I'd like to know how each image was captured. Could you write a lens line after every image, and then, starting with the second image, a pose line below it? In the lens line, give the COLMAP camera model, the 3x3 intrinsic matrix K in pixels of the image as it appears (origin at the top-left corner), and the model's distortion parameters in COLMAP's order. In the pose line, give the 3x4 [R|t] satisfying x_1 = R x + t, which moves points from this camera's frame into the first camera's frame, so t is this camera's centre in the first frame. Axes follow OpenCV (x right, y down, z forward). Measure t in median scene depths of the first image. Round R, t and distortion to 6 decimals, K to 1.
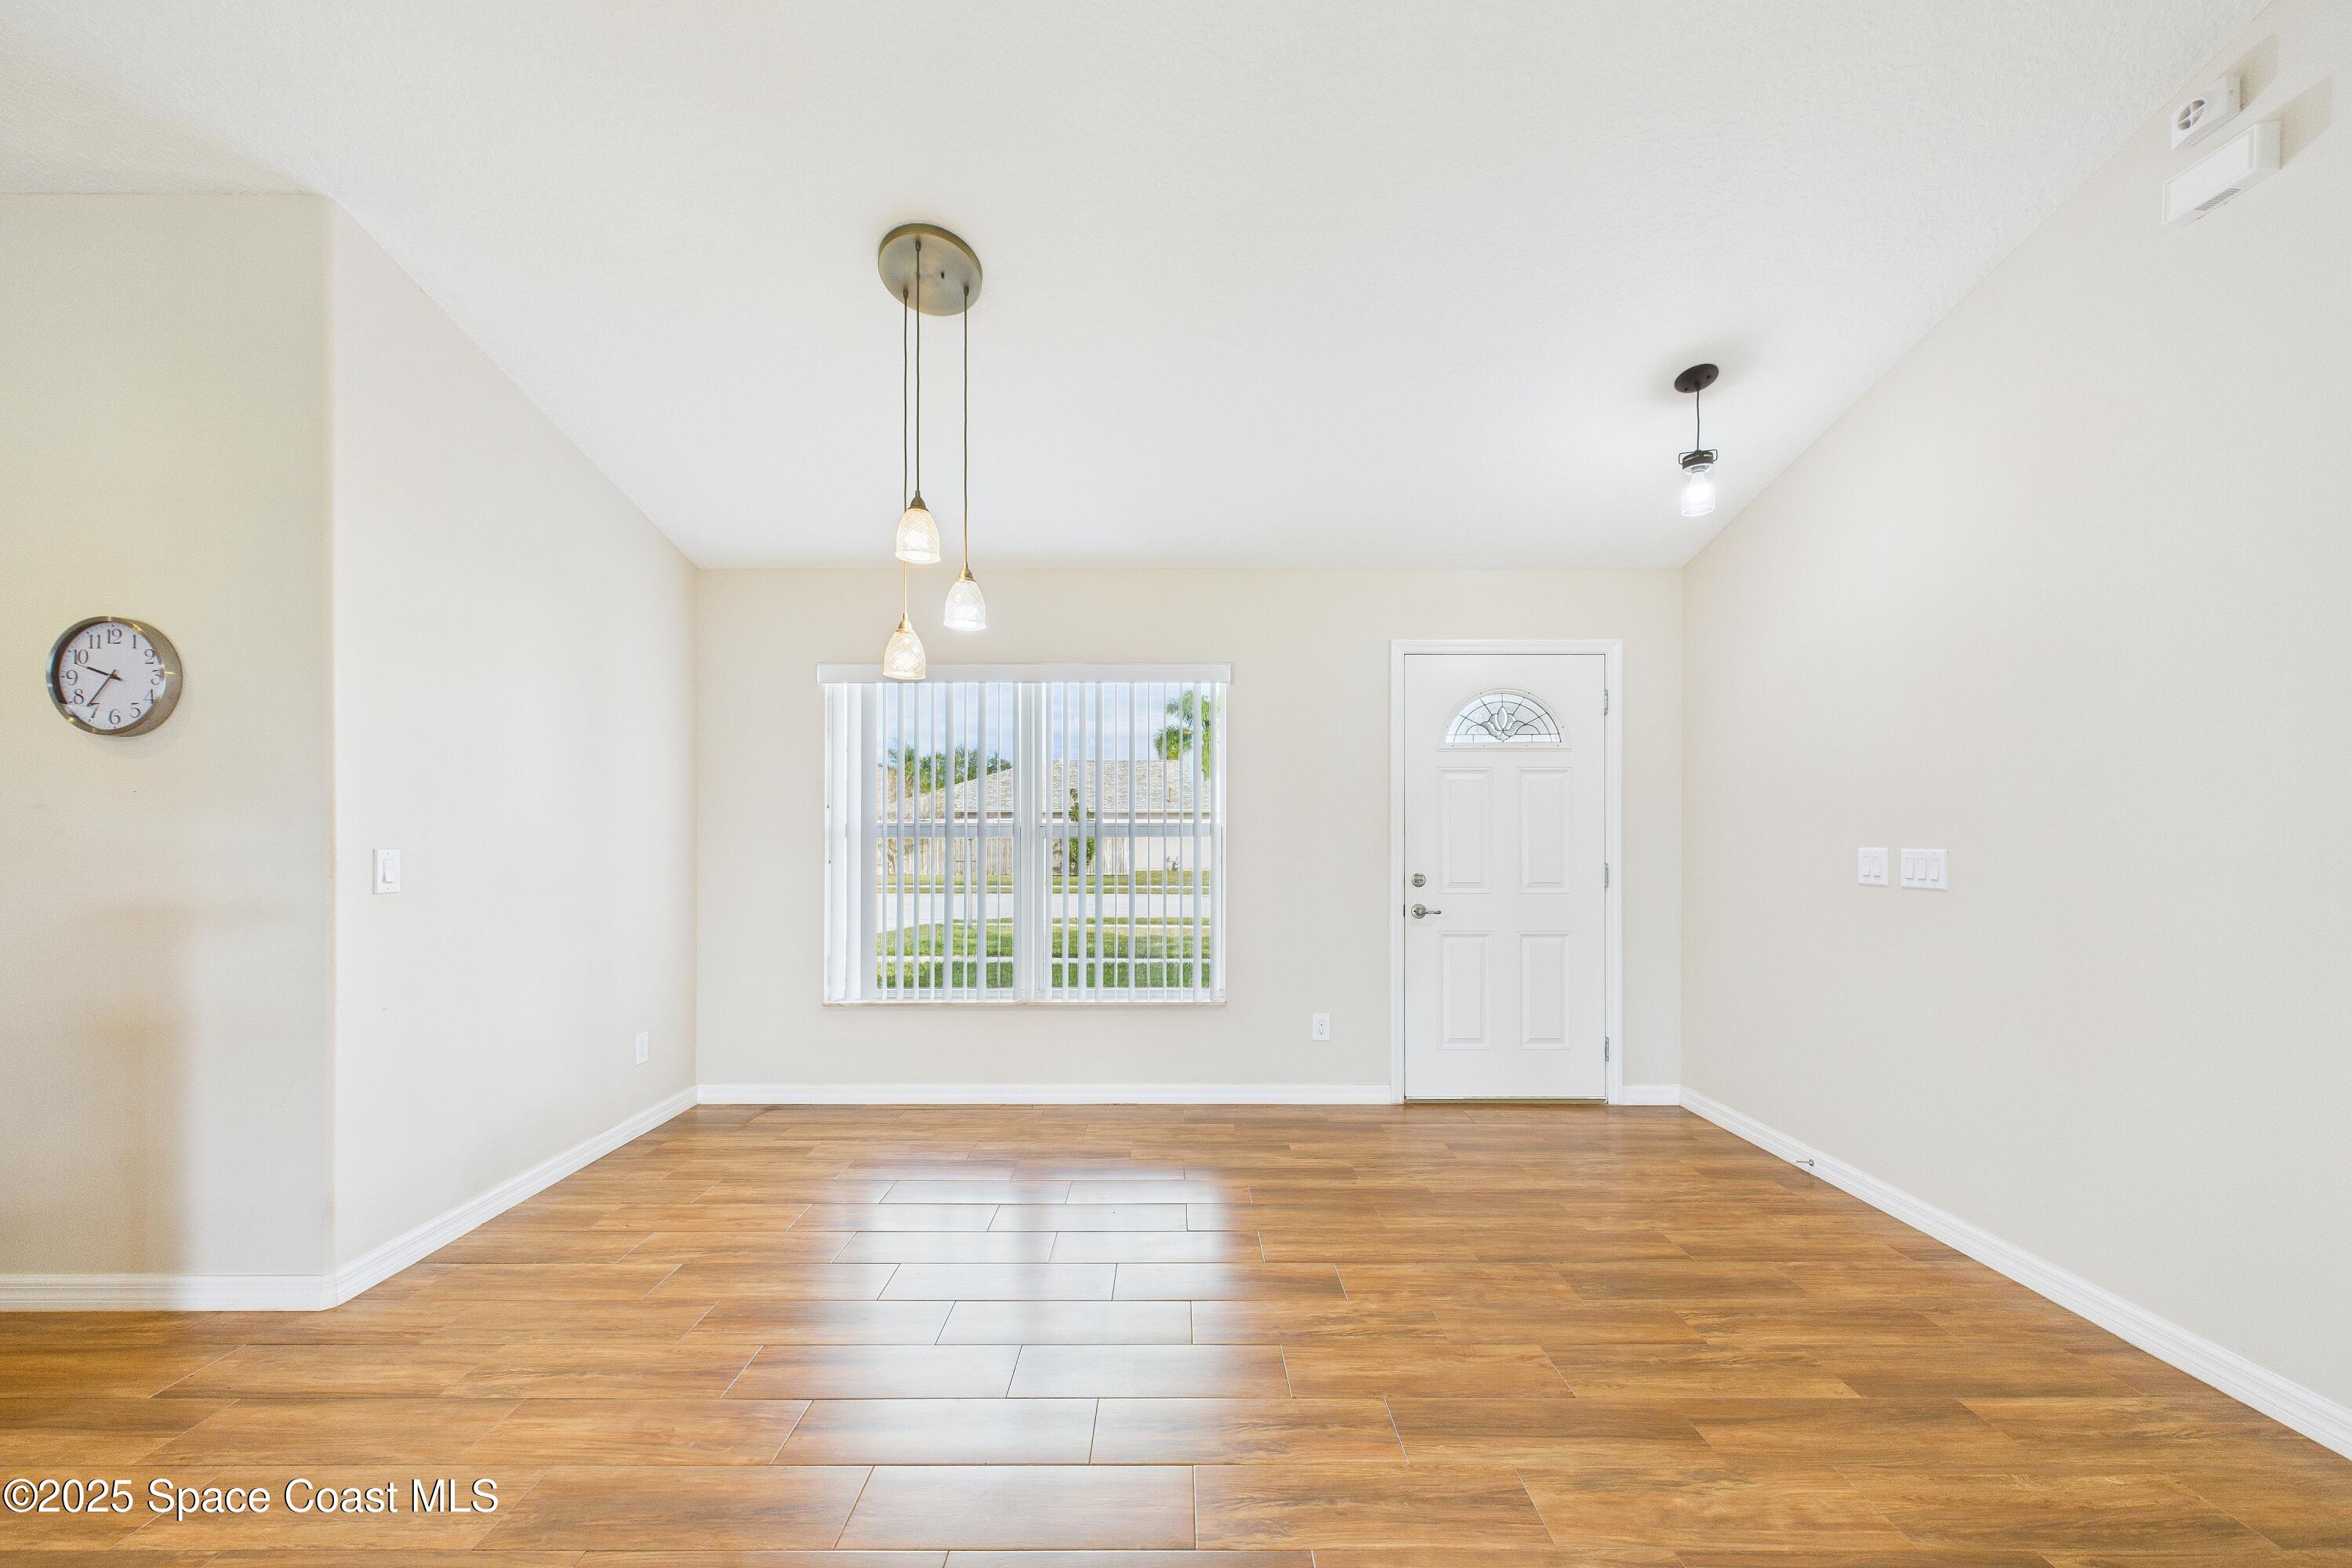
lens RADIAL K [[902.0, 0, 1174.1], [0, 902.0, 829.8], [0, 0, 1]] dist [0.000981, 0.000234]
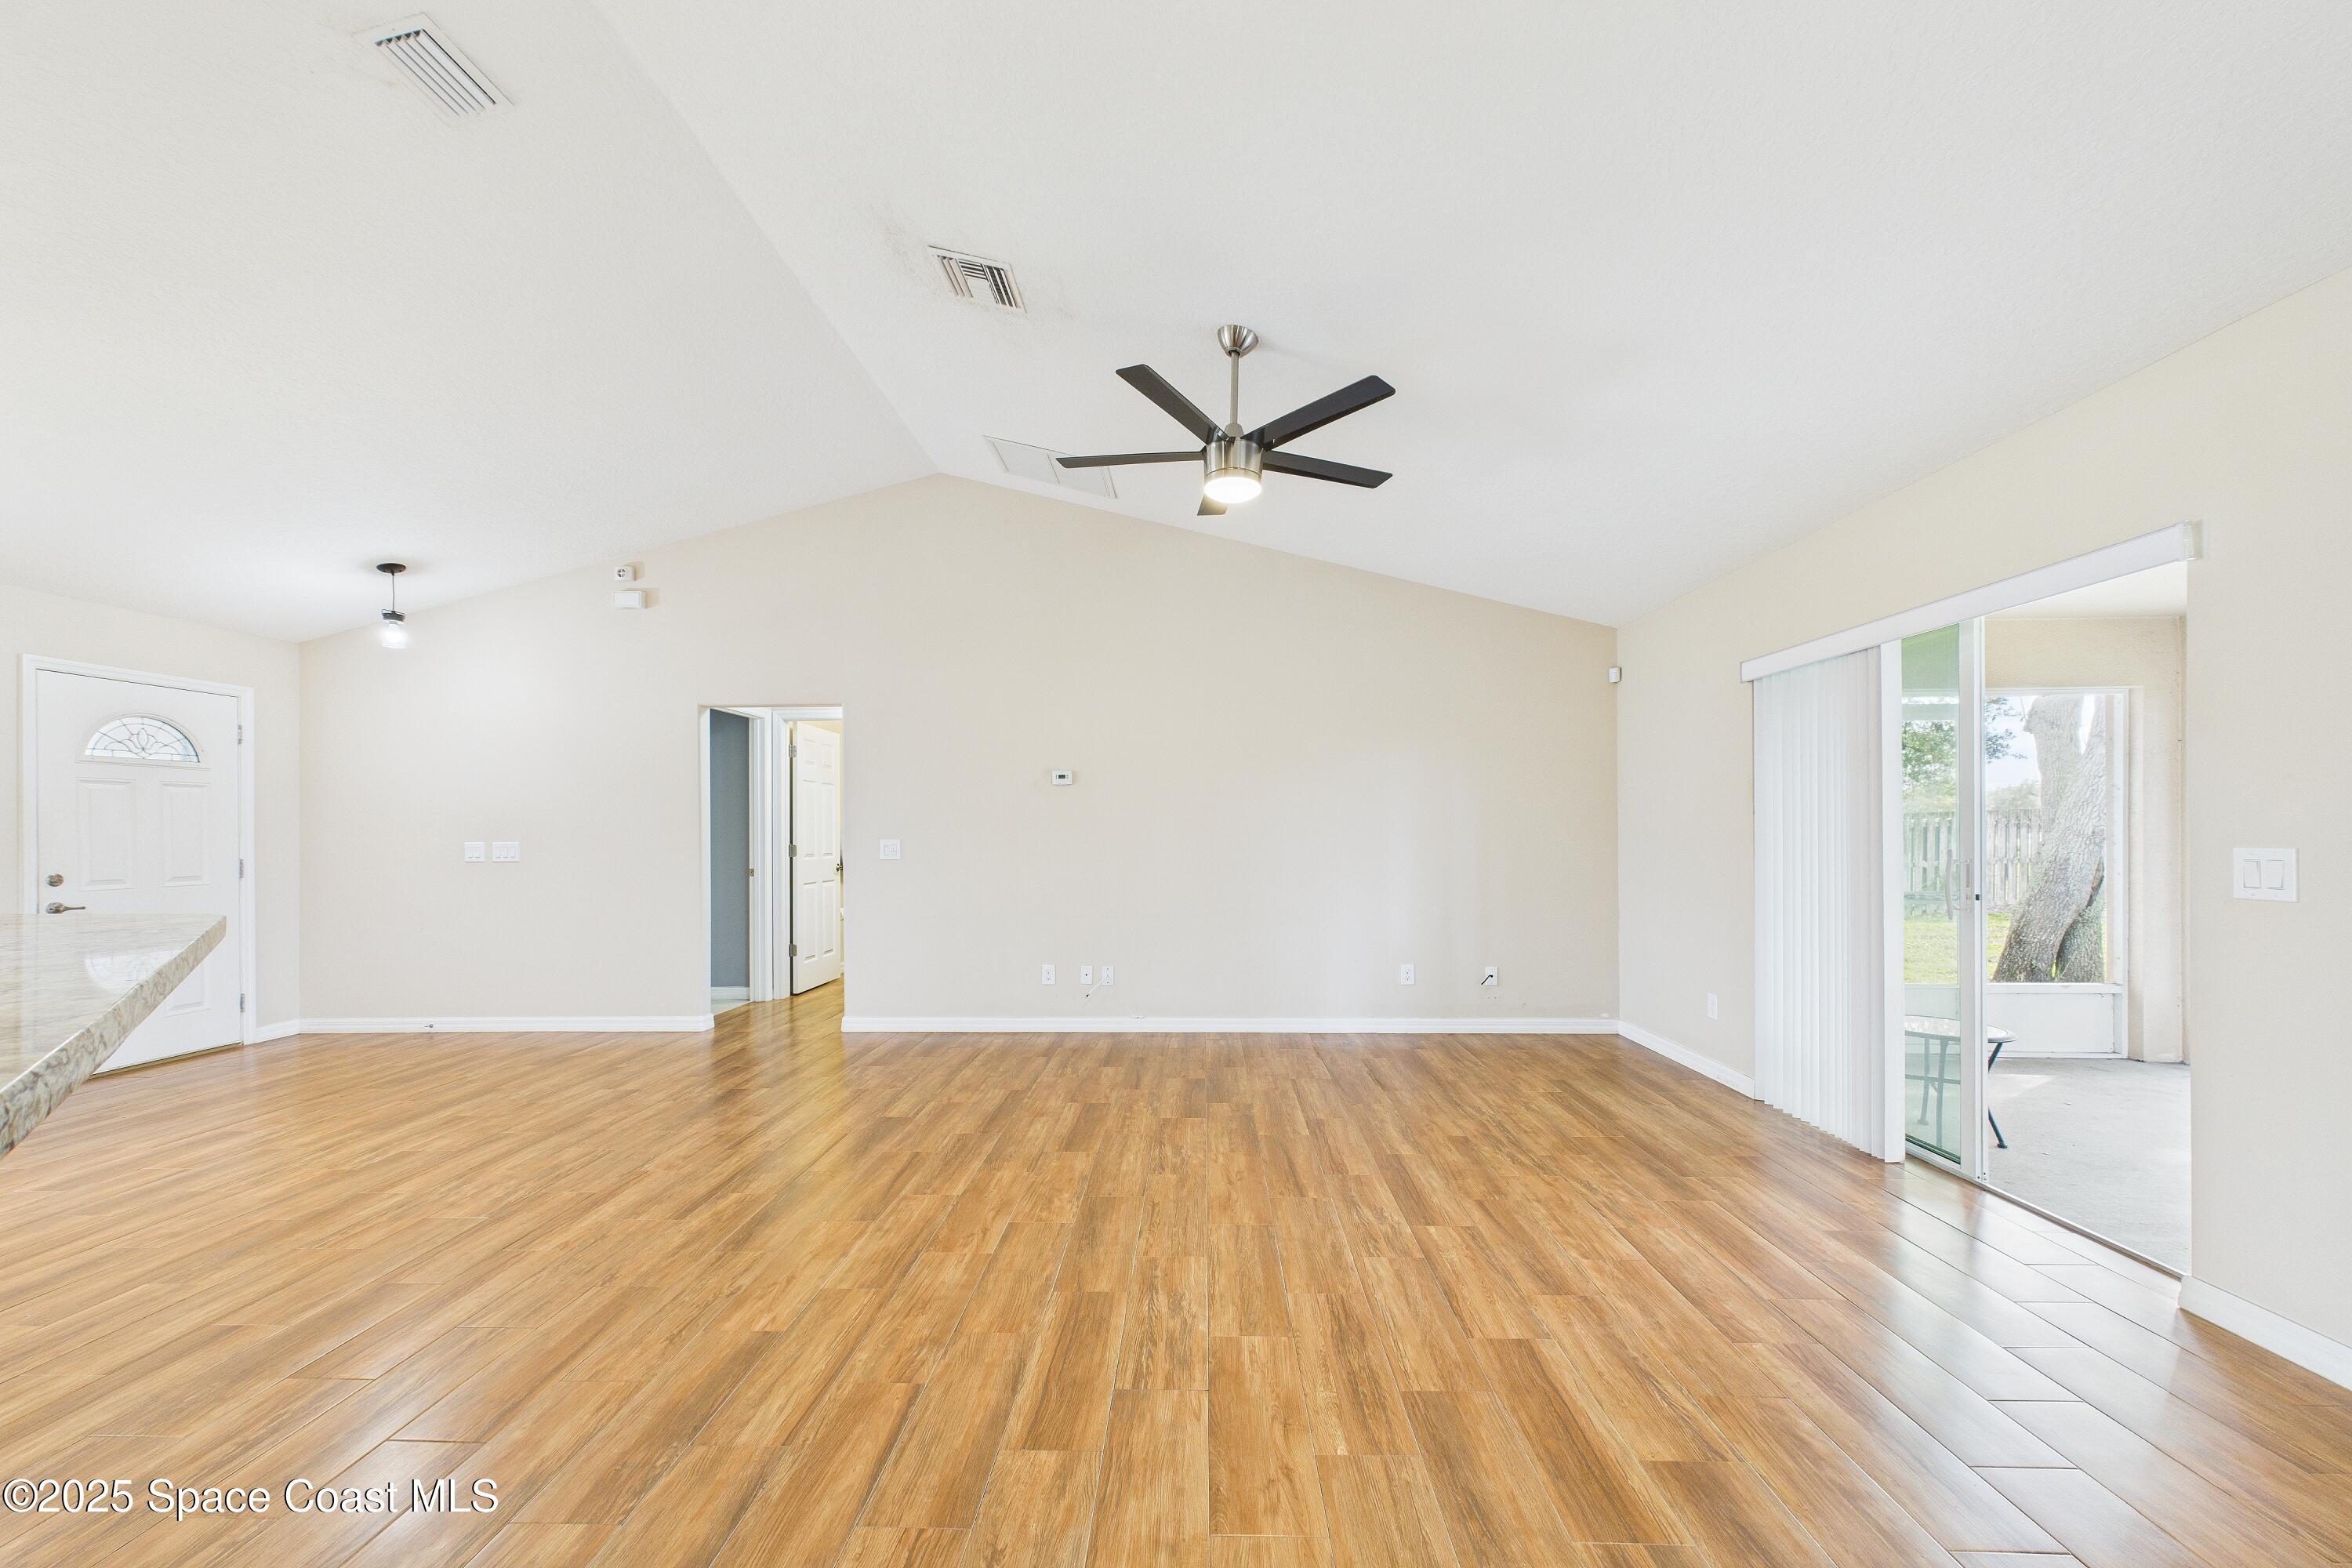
lens RADIAL K [[902.0, 0, 1176.2], [0, 902.0, 833.0], [0, 0, 1]] dist [0.000981, 0.000234]
pose [[0.030985, -0.001418, 0.999519, -0.778058], [0.002837, 0.999995, 0.001331, 0.001733], [-0.999516, 0.002794, 0.030989, -0.382787]]
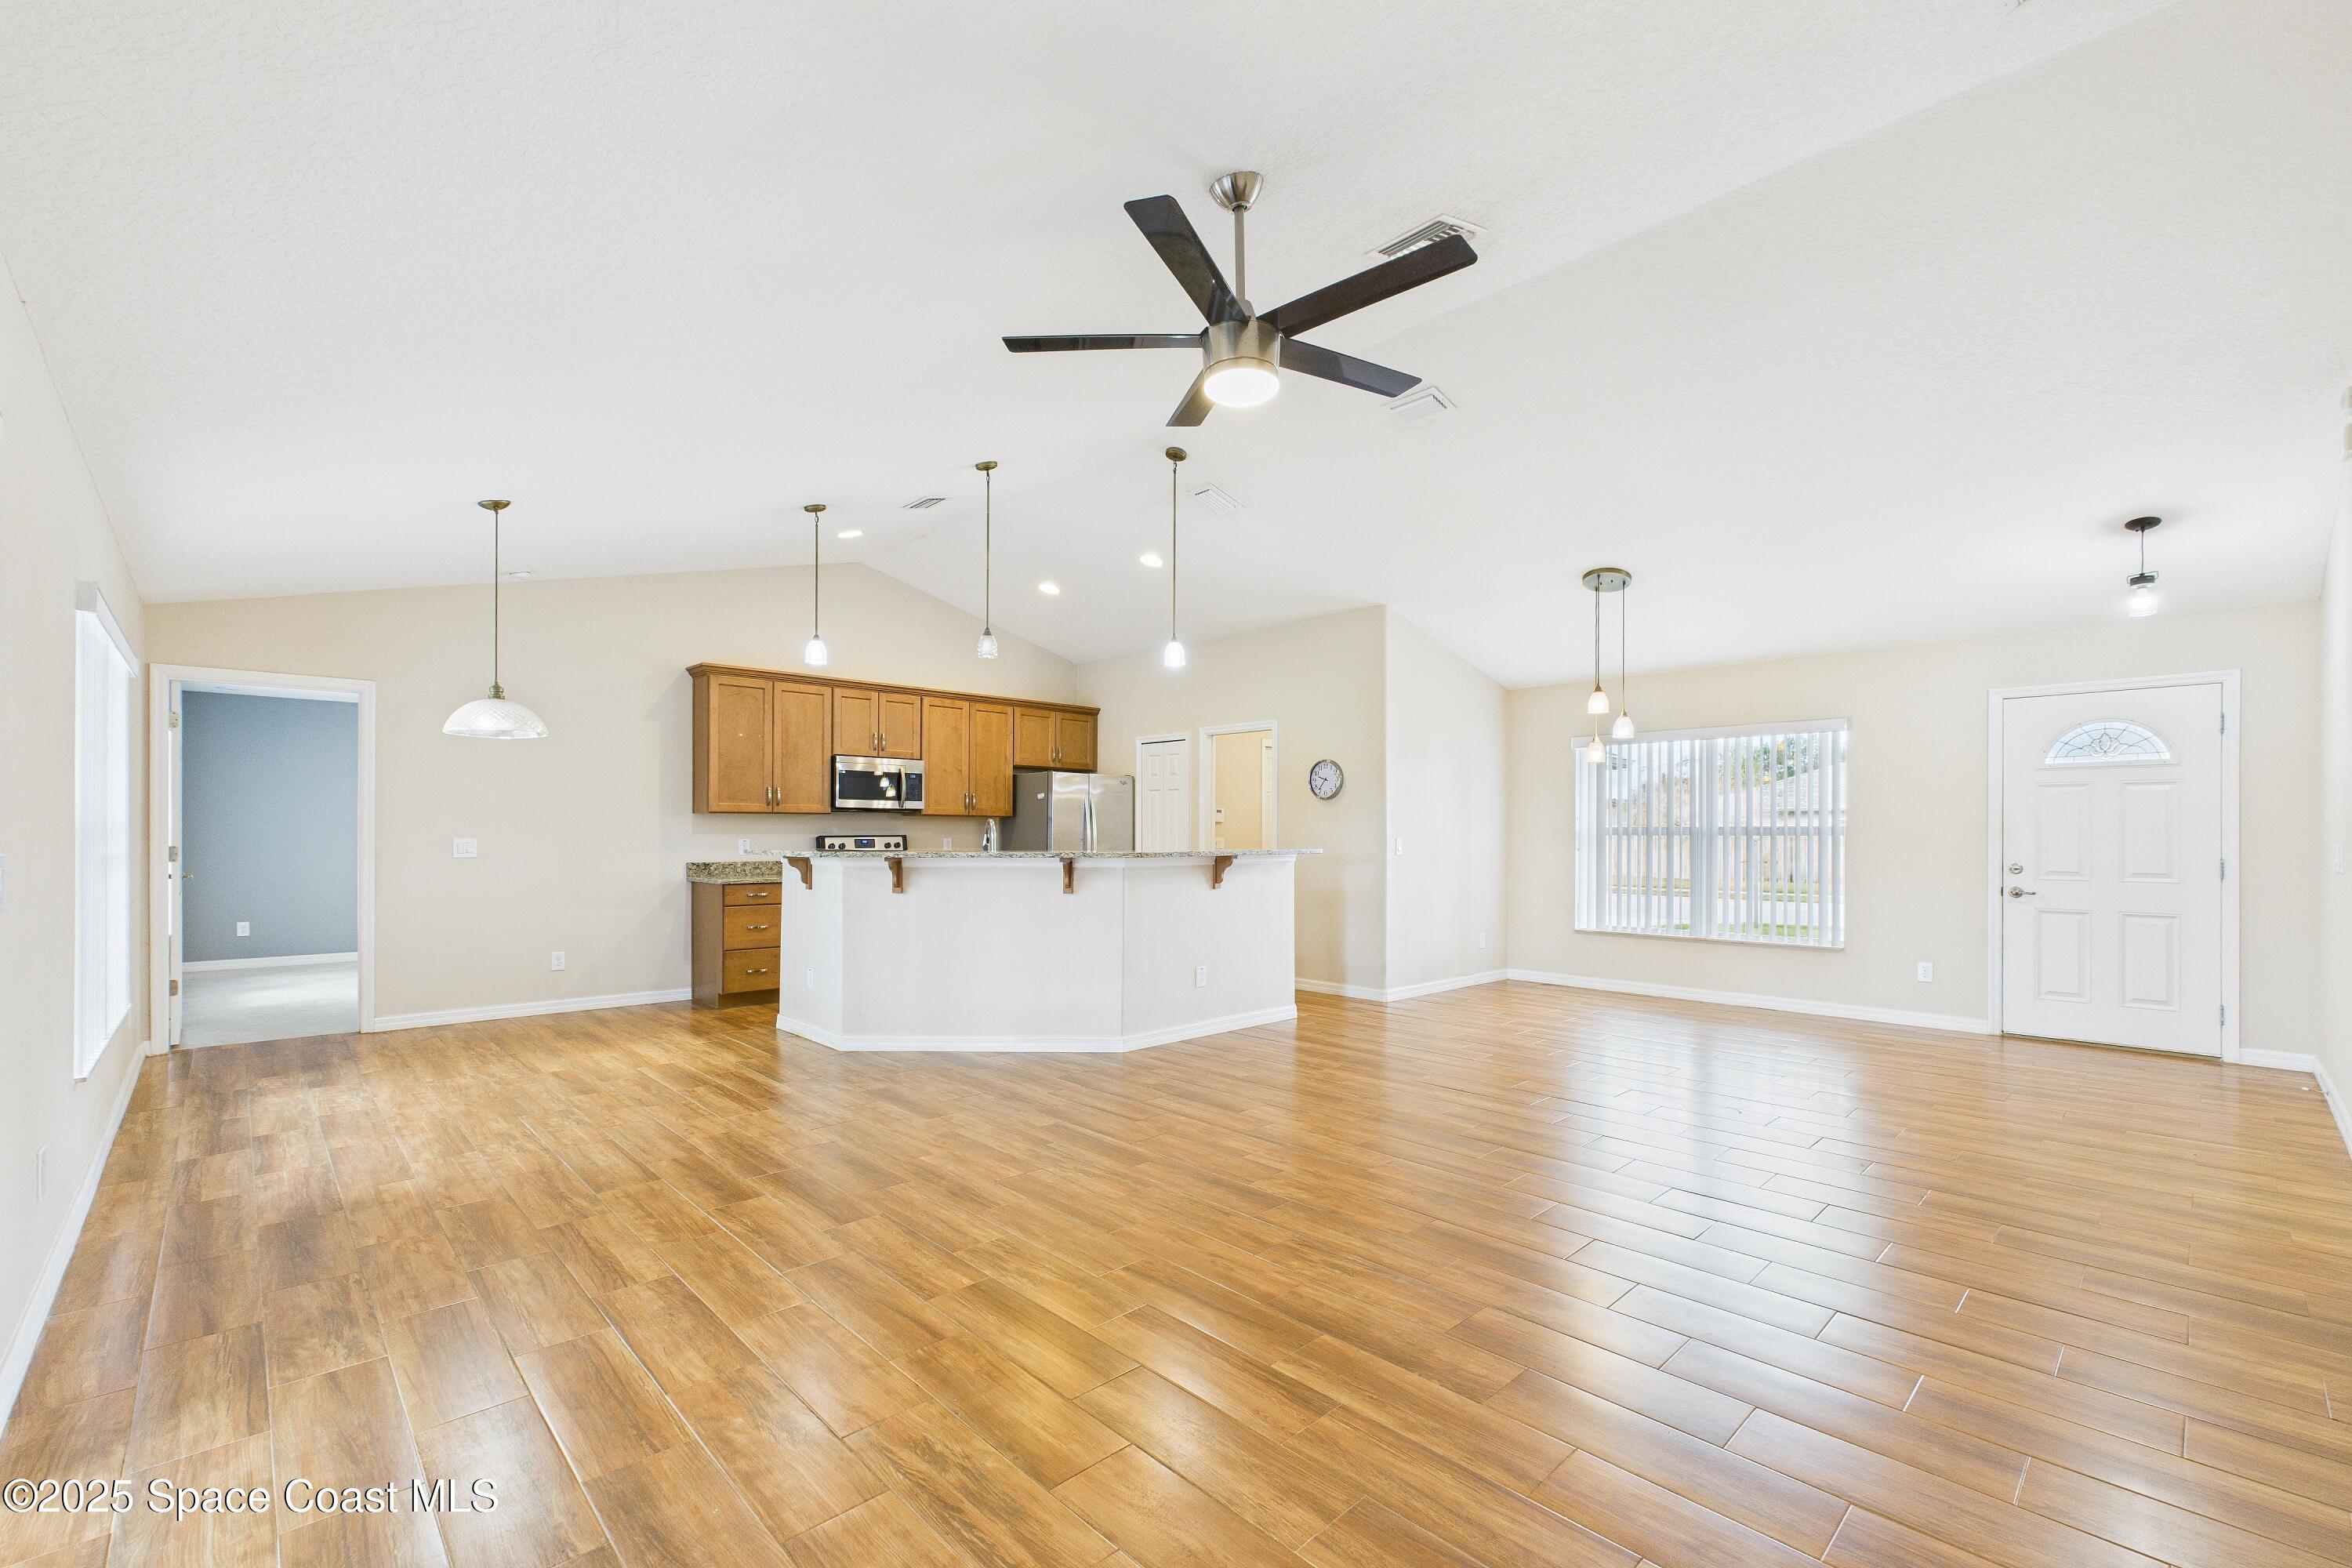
lens RADIAL K [[992.4, 0, 1174.9], [0, 992.4, 834.4], [0, 0, 1]] dist [0.002470, -0.000948]
pose [[0.688719, 0.002010, -0.725025, 0.481646], [0.000184, 0.999996, 0.002947, 0.000850], [0.725028, -0.002163, 0.688716, -0.908030]]
